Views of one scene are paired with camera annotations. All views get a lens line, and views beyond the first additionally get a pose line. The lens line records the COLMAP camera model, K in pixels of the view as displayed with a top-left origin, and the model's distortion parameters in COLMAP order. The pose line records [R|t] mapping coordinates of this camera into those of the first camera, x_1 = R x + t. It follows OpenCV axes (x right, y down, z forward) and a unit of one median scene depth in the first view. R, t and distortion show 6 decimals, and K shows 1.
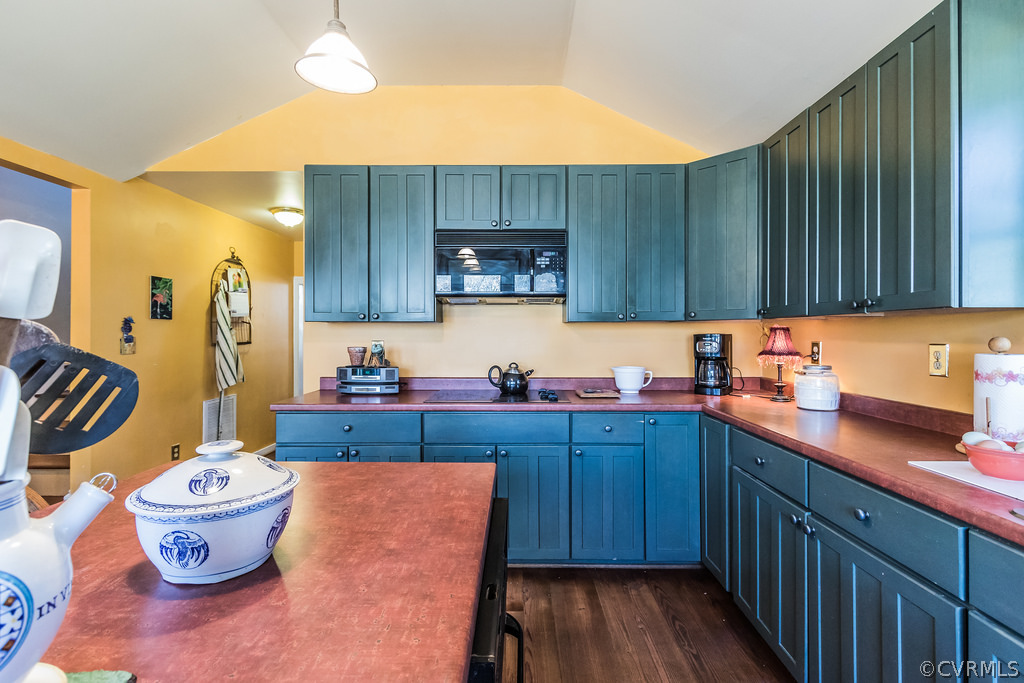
lens RADIAL K [[480.3, 0, 512.9], [0, 480.3, 330.7], [0, 0, 1]] dist [-0.000736, -0.000183]
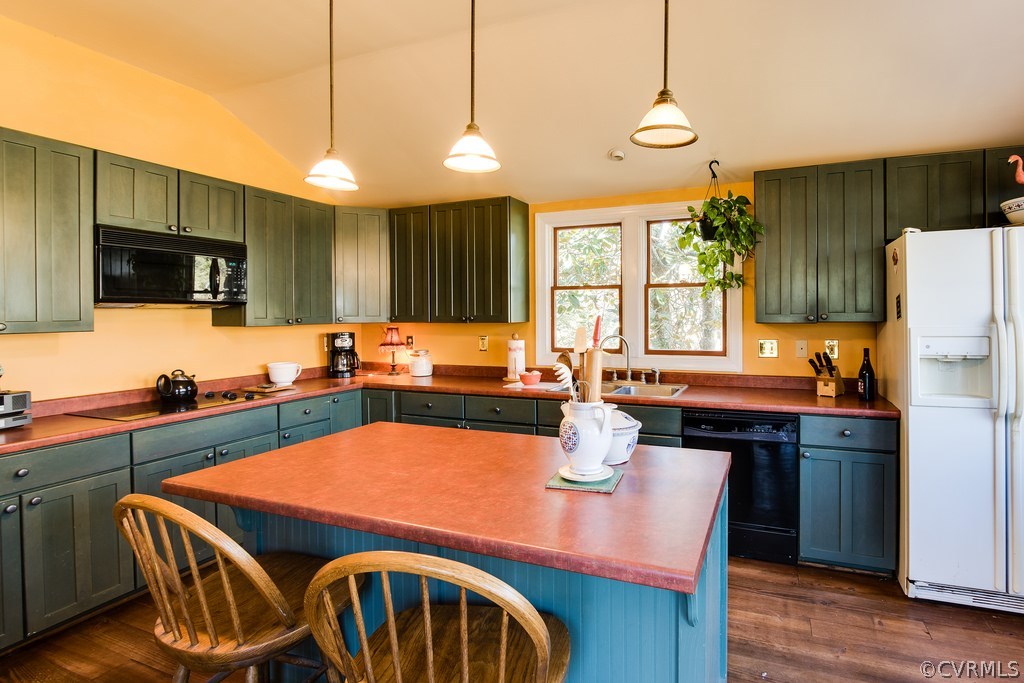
lens RADIAL K [[487.0, 0, 590.9], [0, 487.0, 318.1], [0, 0, 1]] dist [-0.006153, 0.001038]
pose [[0.332137, -0.009008, 0.943188, -0.677990], [0.000350, 0.999956, 0.009427, -0.049257], [-0.943231, -0.002800, 0.332126, -0.121868]]
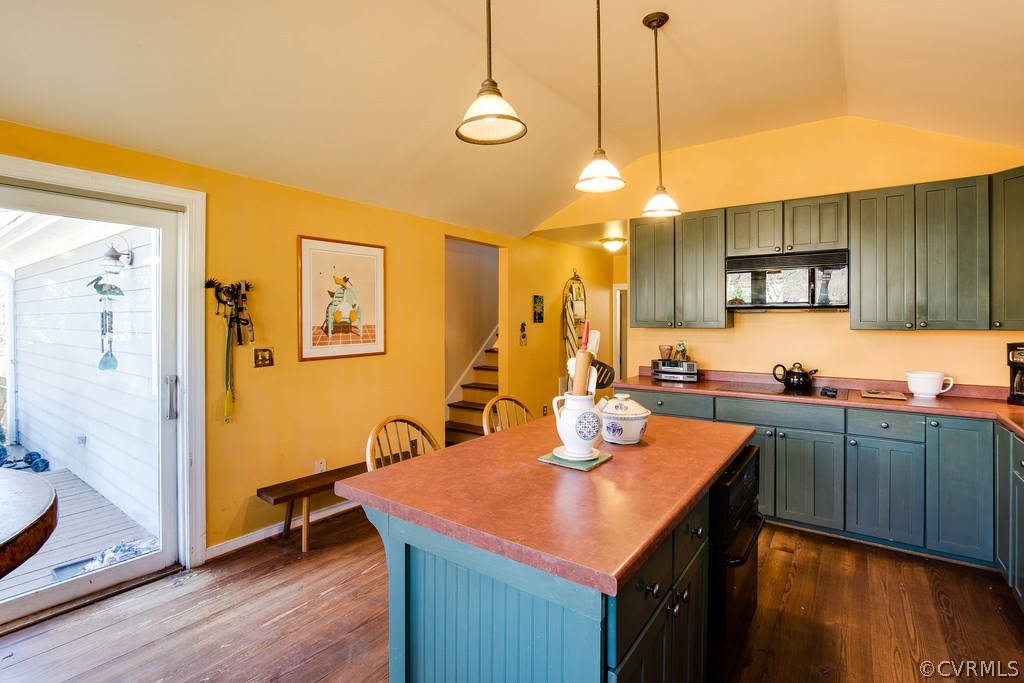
lens RADIAL K [[491.0, 0, 515.6], [0, 491.0, 318.8], [0, 0, 1]] dist [-0.011117, 0.000259]
pose [[0.827354, 0.000476, -0.561680, 0.109139], [0.001903, 0.999992, 0.003650, -0.049773], [0.561677, -0.004089, 0.827346, -0.406483]]
